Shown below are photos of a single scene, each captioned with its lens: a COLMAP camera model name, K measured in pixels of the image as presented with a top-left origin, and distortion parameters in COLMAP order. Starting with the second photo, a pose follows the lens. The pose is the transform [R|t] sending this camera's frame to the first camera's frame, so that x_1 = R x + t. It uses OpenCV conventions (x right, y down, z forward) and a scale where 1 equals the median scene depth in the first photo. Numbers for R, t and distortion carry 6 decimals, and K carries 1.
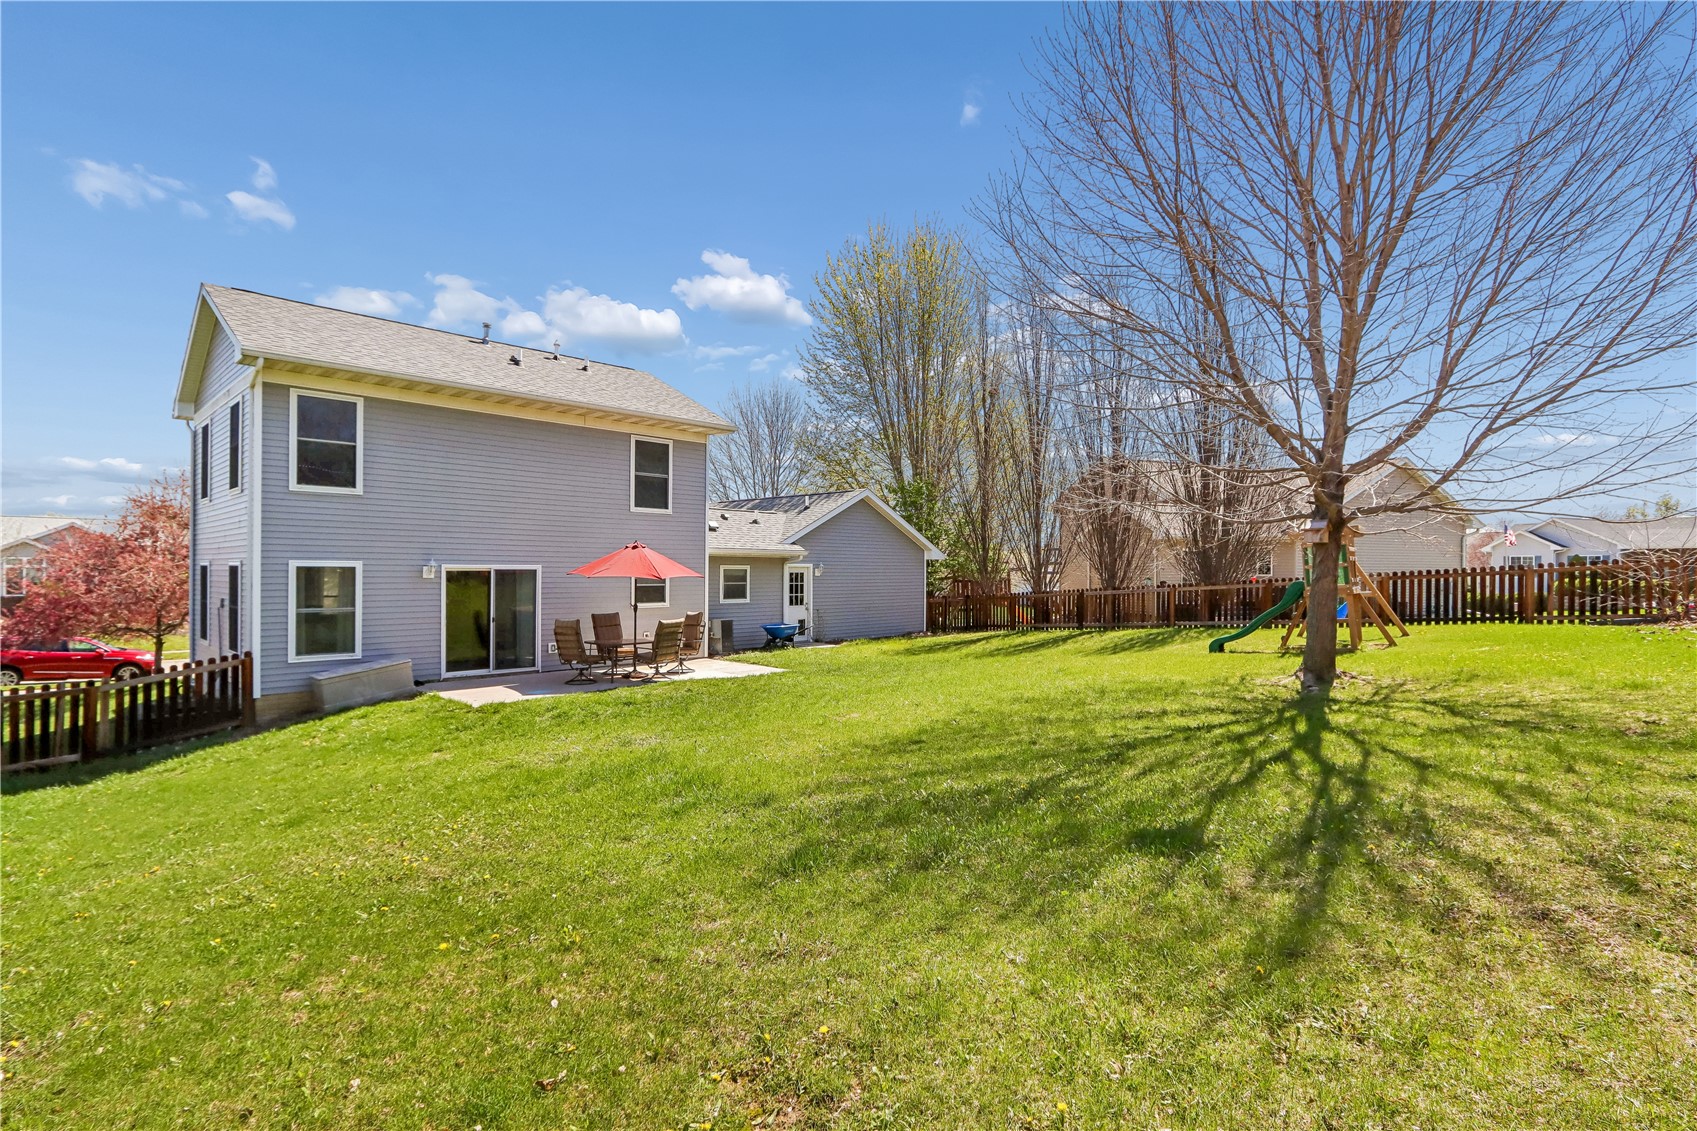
lens RADIAL K [[796.2, 0, 842.9], [0, 796.2, 561.9], [0, 0, 1]] dist [-0.015239, 0.000848]
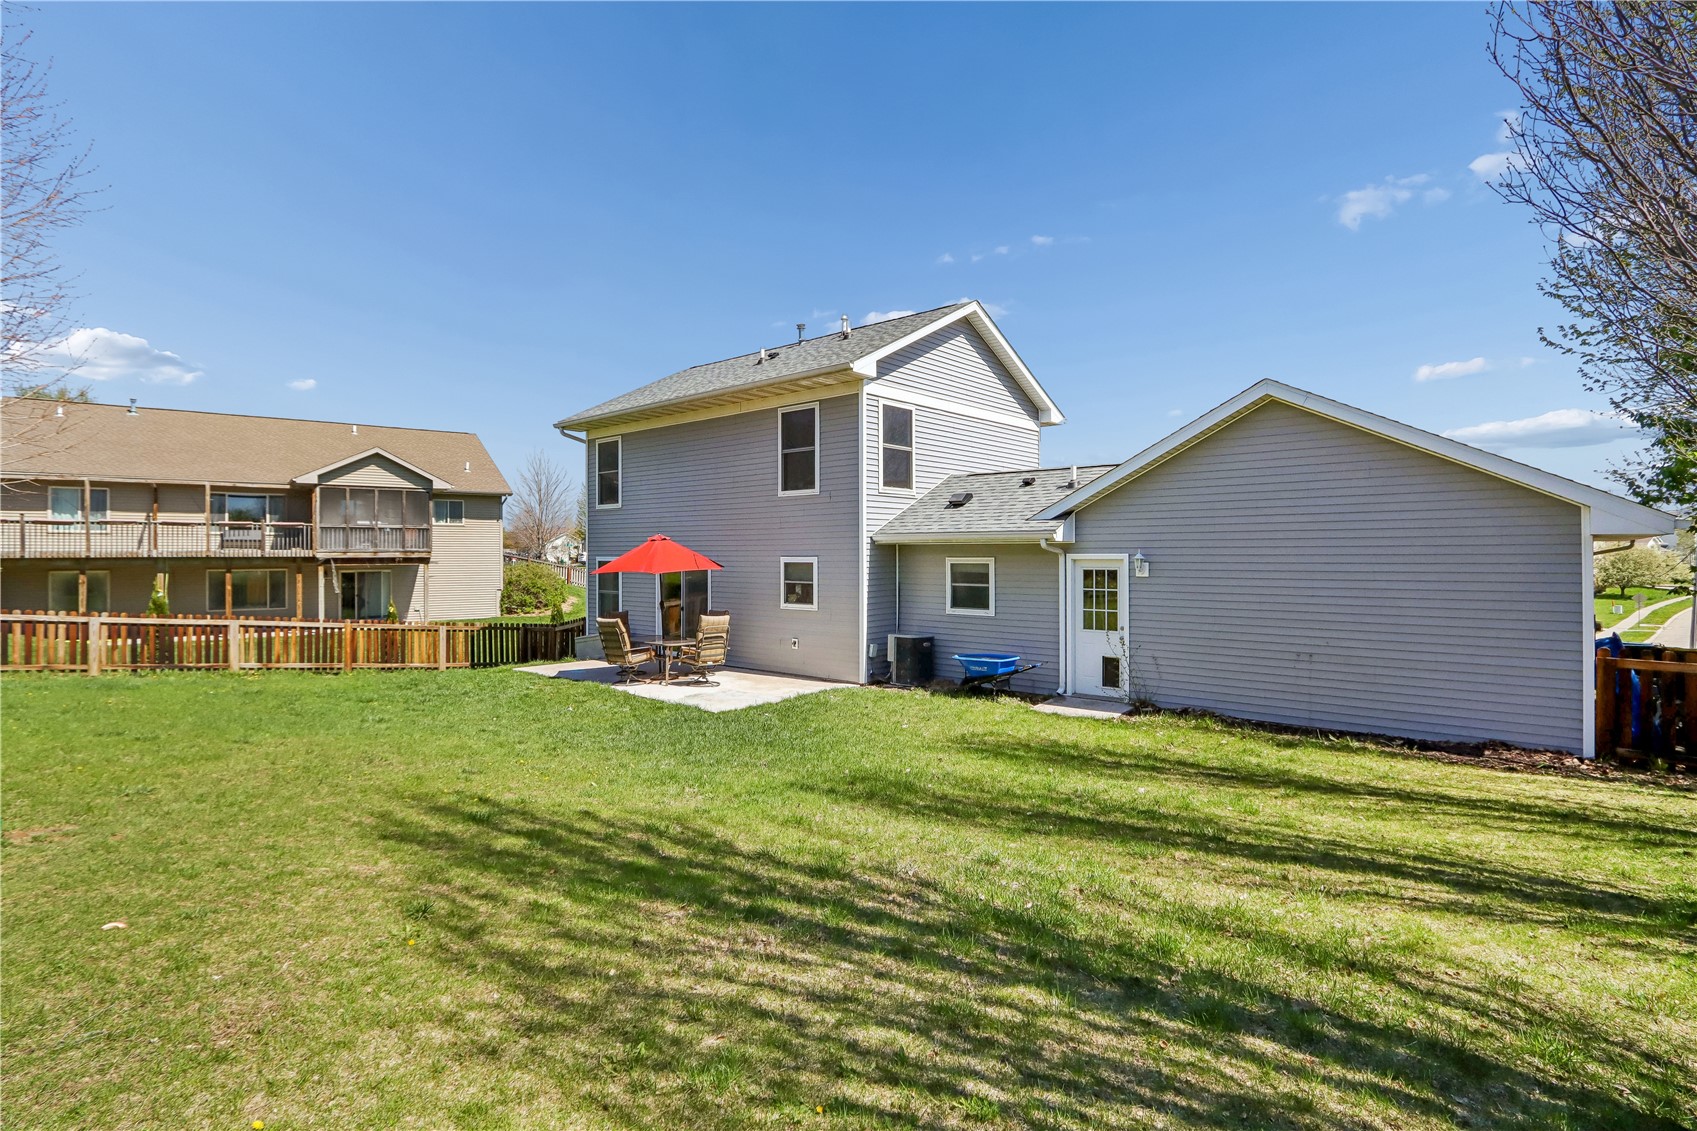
lens RADIAL K [[817.4, 0, 848.5], [0, 817.4, 565.5], [0, 0, 1]] dist [-0.082366, 0.000159]
pose [[0.064503, 0.015535, -0.997797, 0.523523], [0.015295, 0.999746, 0.016554, -0.001724], [0.997800, -0.016329, 0.064249, 0.845087]]
